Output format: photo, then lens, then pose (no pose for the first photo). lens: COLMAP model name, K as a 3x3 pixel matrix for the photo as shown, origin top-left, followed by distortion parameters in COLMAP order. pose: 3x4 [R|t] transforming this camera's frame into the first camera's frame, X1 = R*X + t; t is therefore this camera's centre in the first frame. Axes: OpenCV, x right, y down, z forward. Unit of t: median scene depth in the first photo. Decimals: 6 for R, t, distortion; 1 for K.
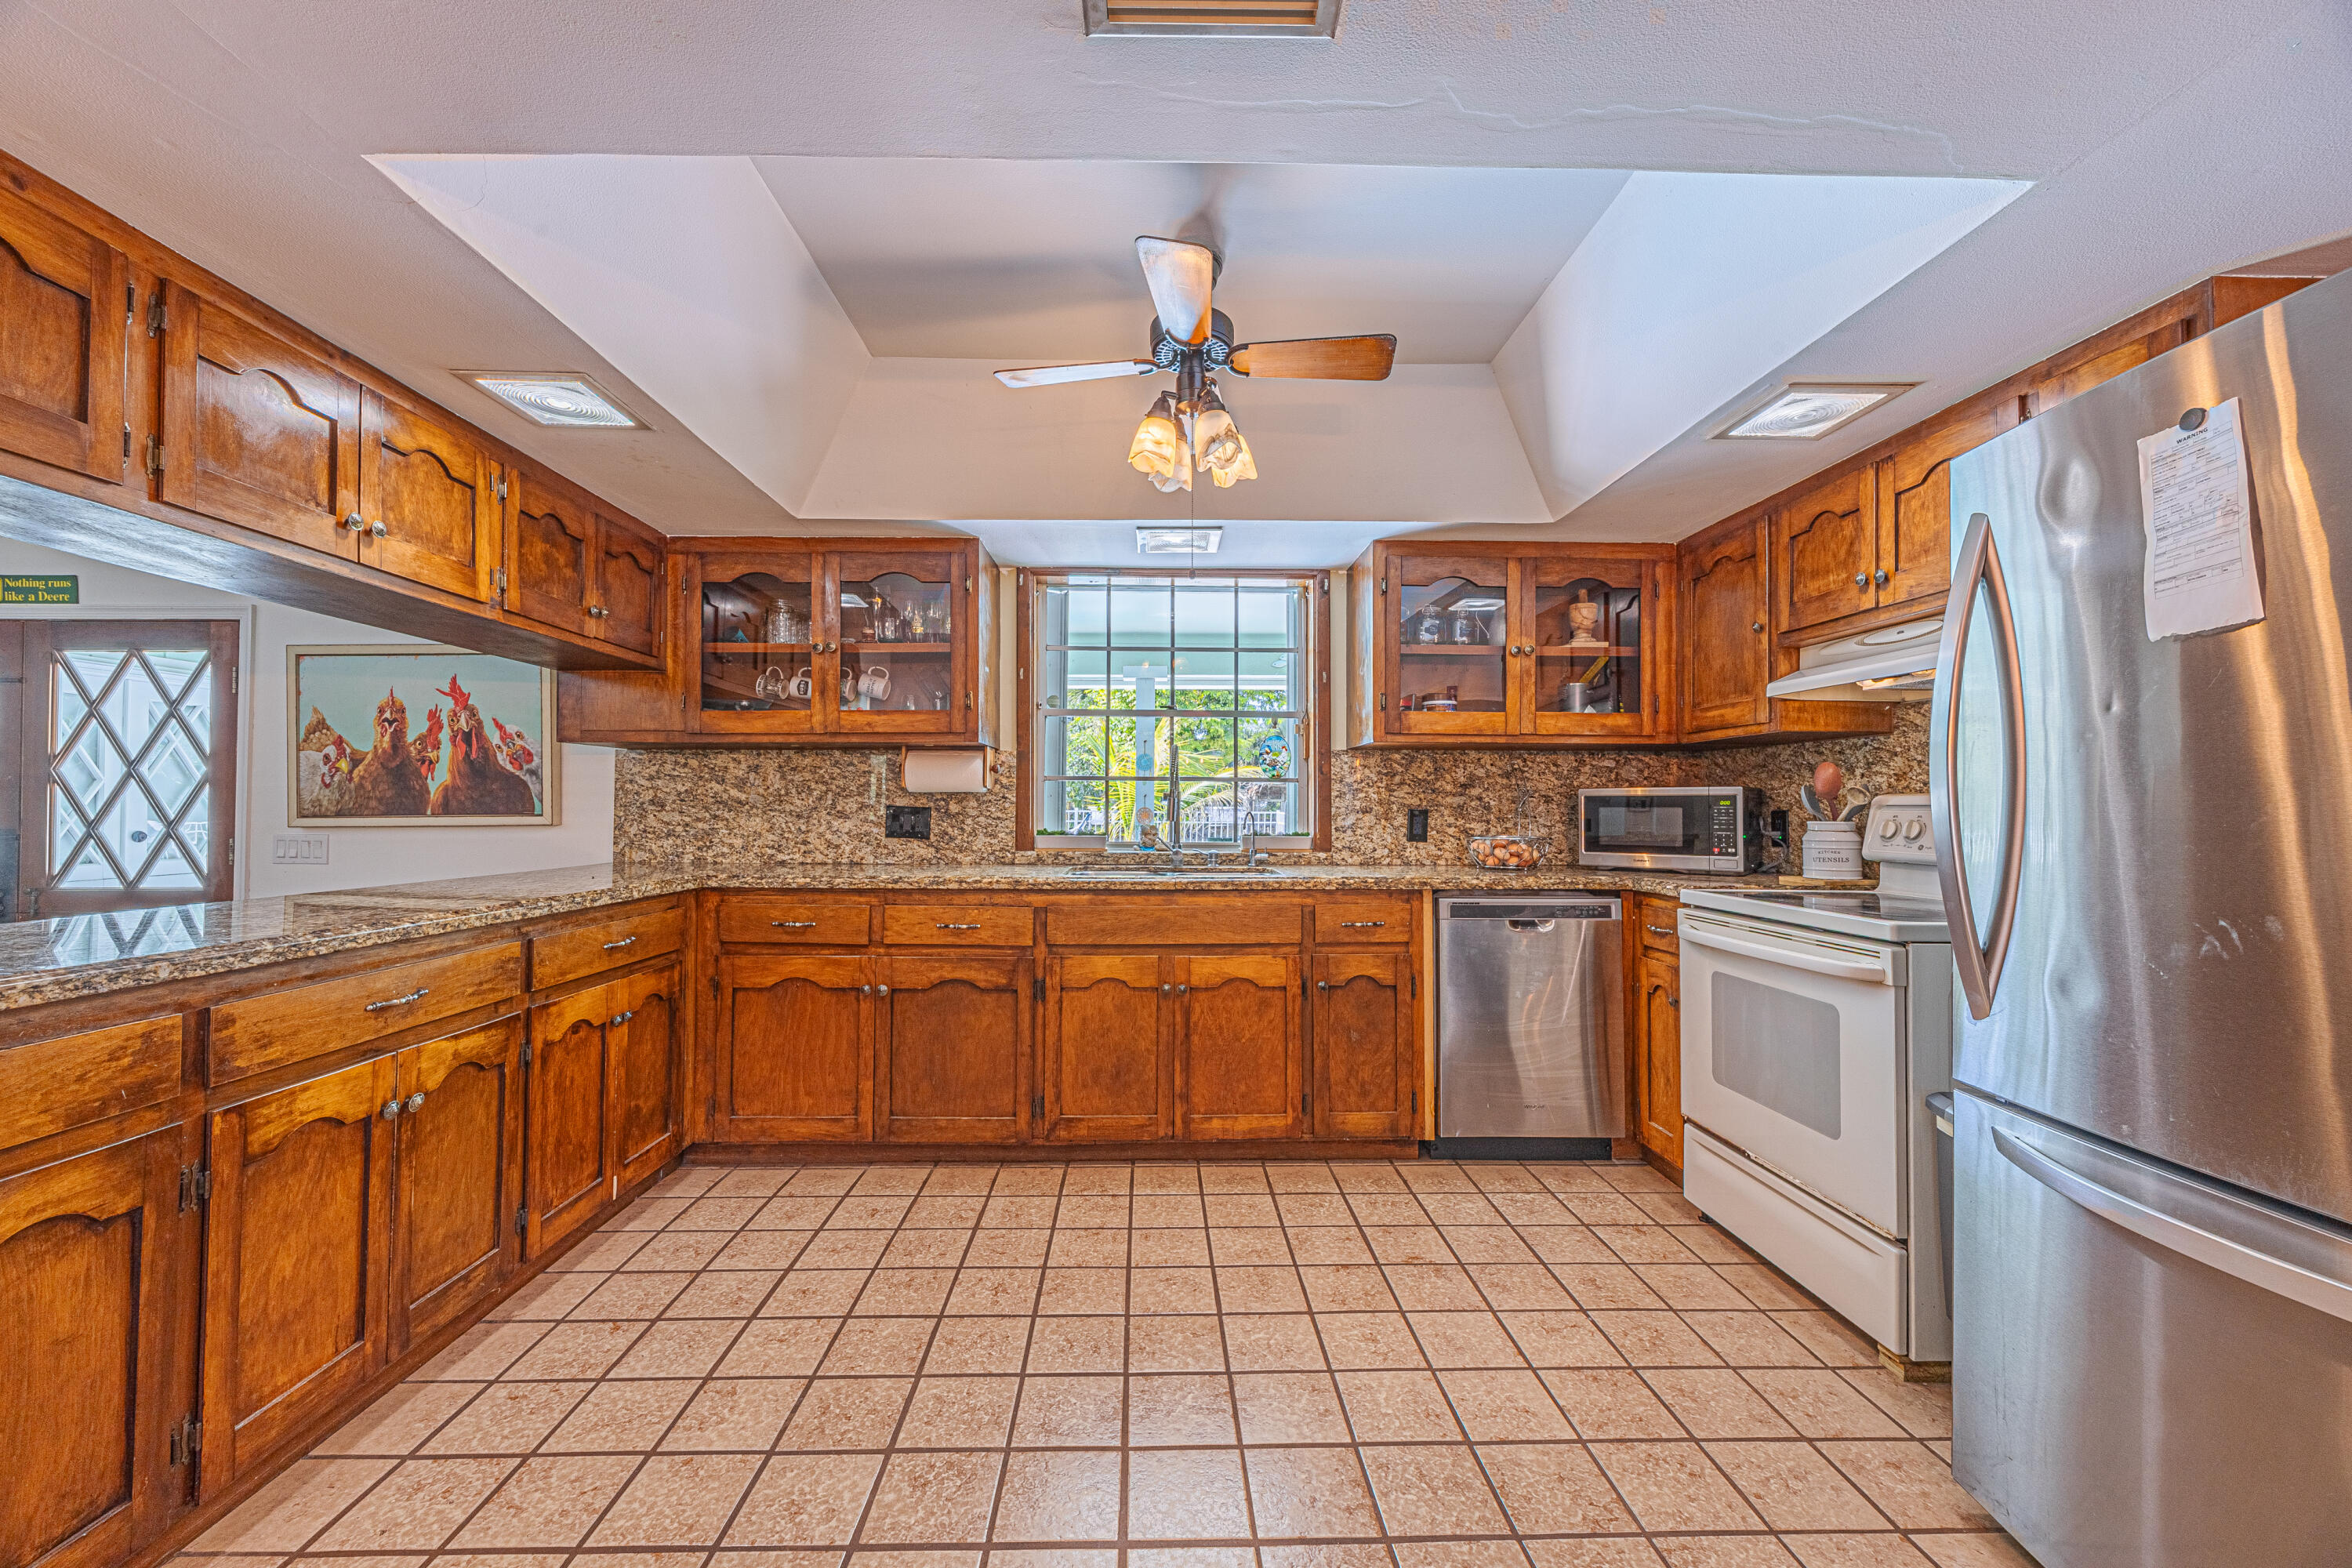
lens RADIAL K [[896.0, 0, 1167.7], [0, 896.0, 789.2], [0, 0, 1]] dist [0.000671, -0.001006]
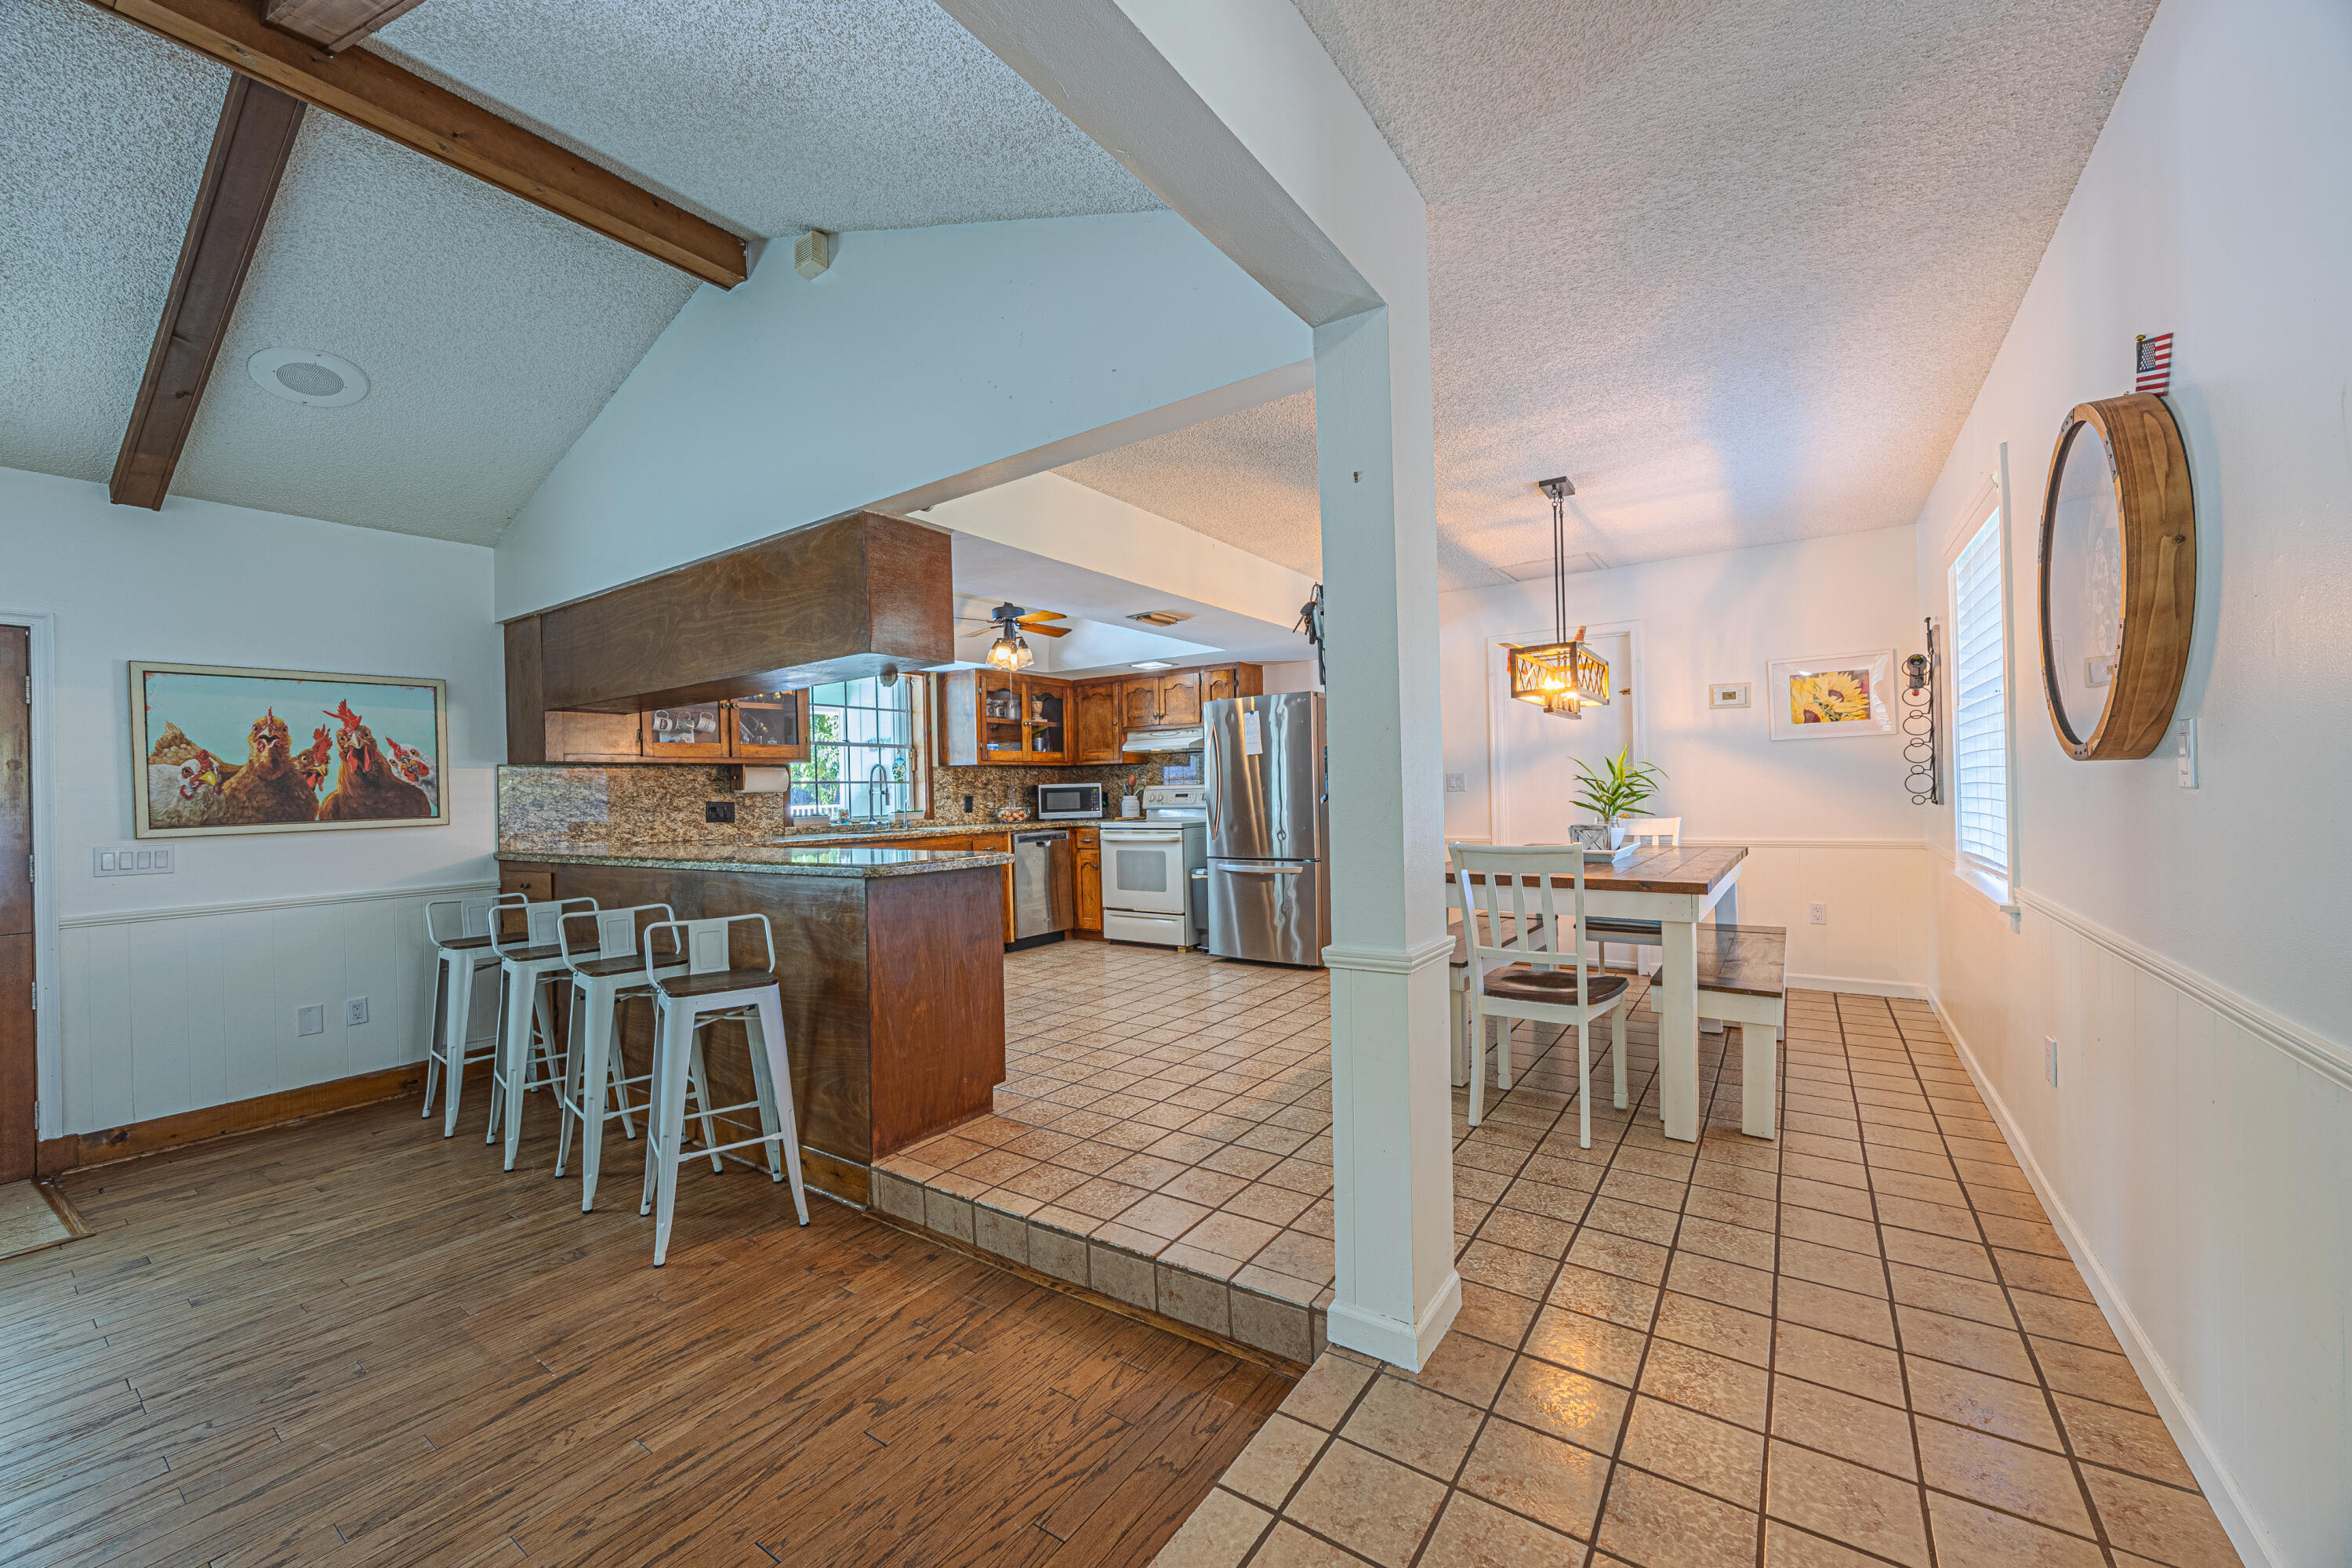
lens RADIAL K [[896.0, 0, 1166.6], [0, 896.0, 791.5], [0, 0, 1]] dist [0.000671, -0.001006]
pose [[0.594226, -0.019013, 0.804073, -1.100886], [0.010154, 0.999818, 0.016137, -0.016163], [-0.804234, -0.001424, 0.594311, -0.556220]]
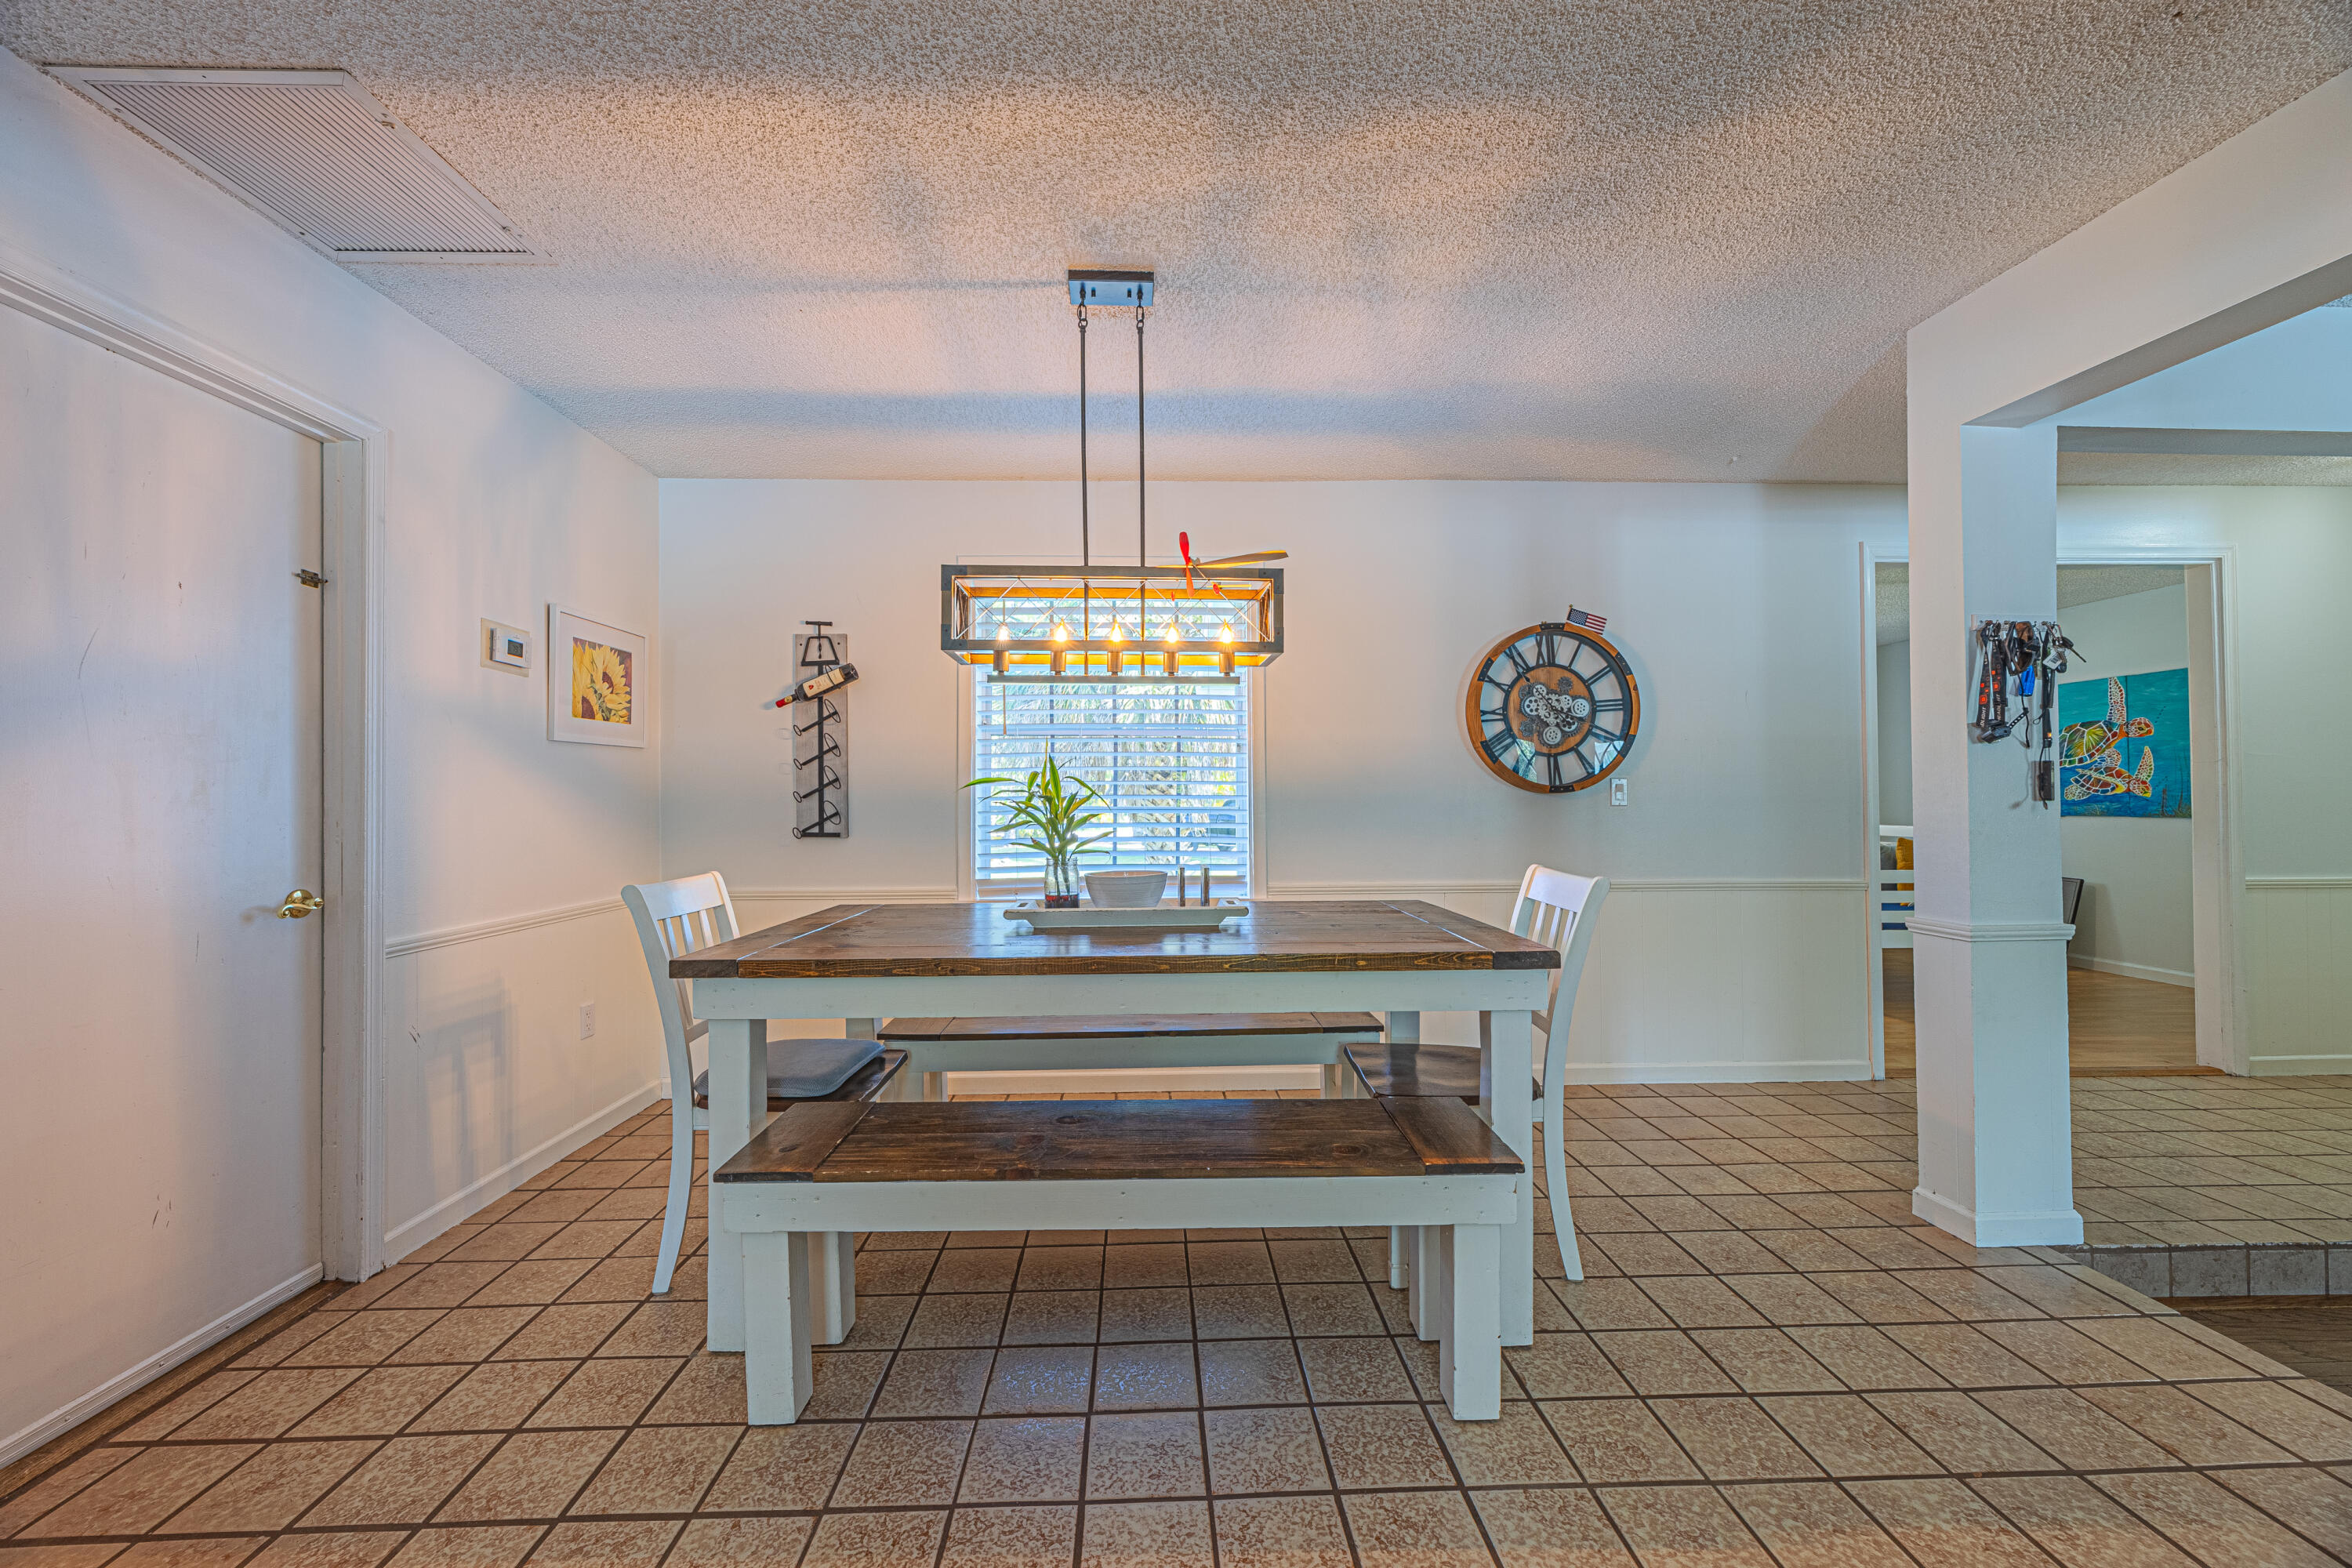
lens RADIAL K [[896.0, 0, 1167.5], [0, 896.0, 788.0], [0, 0, 1]] dist [0.000671, -0.001006]
pose [[-0.999973, 0.002794, -0.006732, 0.074850], [0.003014, 0.999455, -0.032878, 0.009043], [0.006637, -0.032897, -0.999437, 0.360599]]
